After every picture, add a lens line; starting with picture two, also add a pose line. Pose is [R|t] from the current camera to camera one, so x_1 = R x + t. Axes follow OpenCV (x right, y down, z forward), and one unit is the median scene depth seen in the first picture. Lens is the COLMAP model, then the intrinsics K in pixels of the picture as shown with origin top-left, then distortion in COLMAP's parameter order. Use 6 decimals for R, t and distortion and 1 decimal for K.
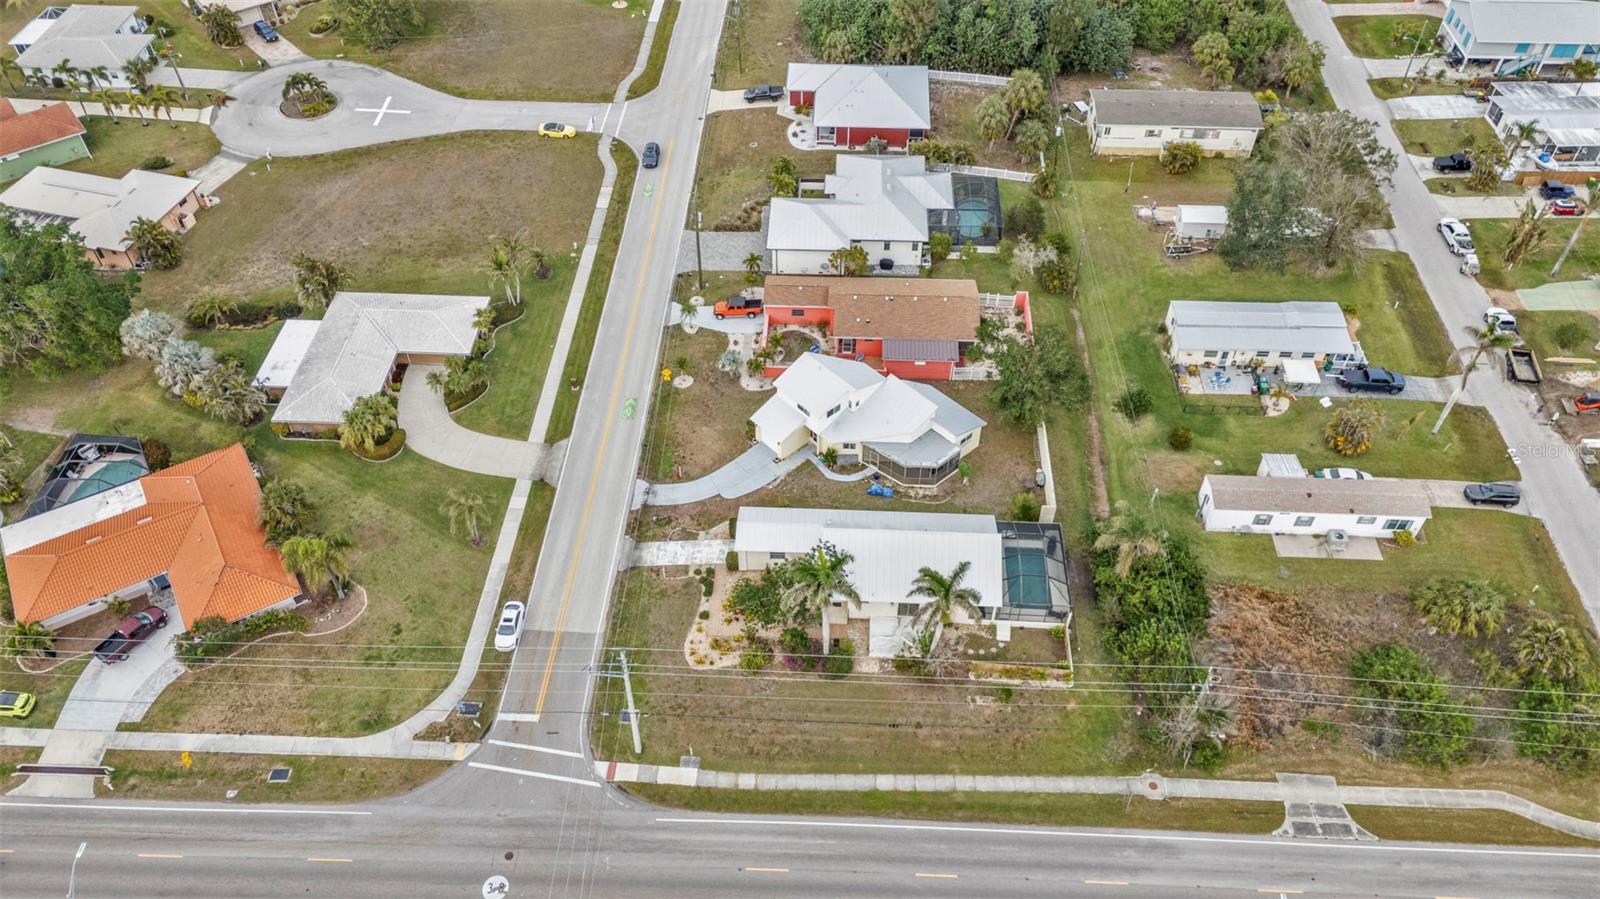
lens RADIAL K [[1167.4, 0, 803.1], [0, 1167.4, 443.4], [0, 0, 1]] dist [0.080623, -0.071536]
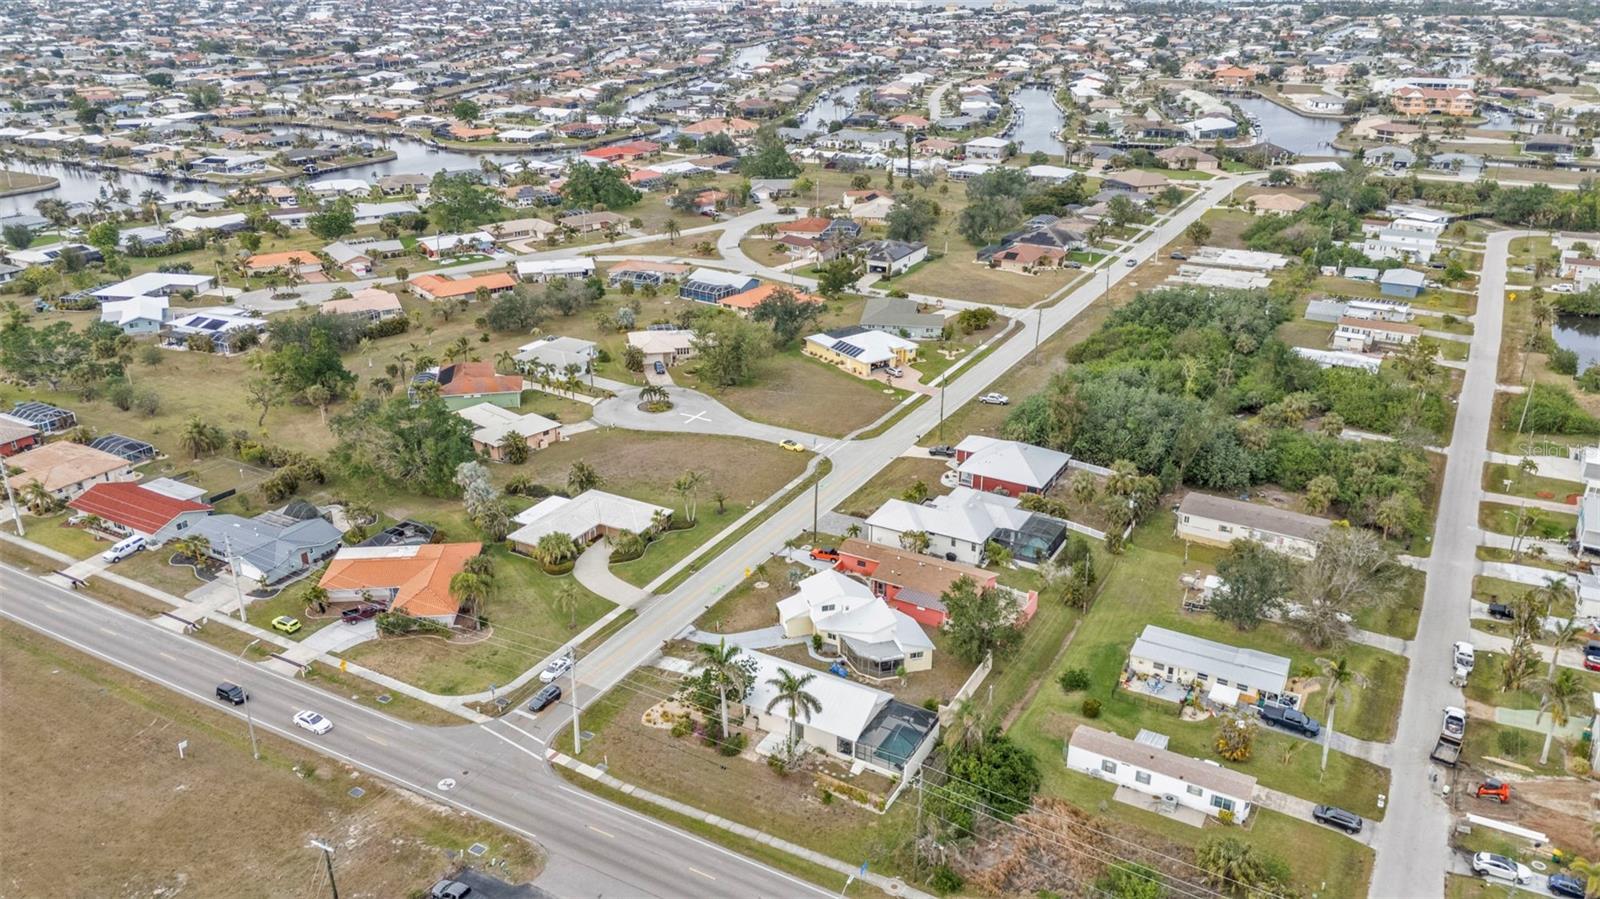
lens RADIAL K [[1167.4, 0, 803.1], [0, 1167.4, 443.4], [0, 0, 1]] dist [0.080623, -0.071536]
pose [[0.891894, 0.173177, -0.417774, 0.484307], [-0.326818, 0.885331, -0.330725, 0.236838], [0.312594, 0.431508, 0.846219, -0.220090]]
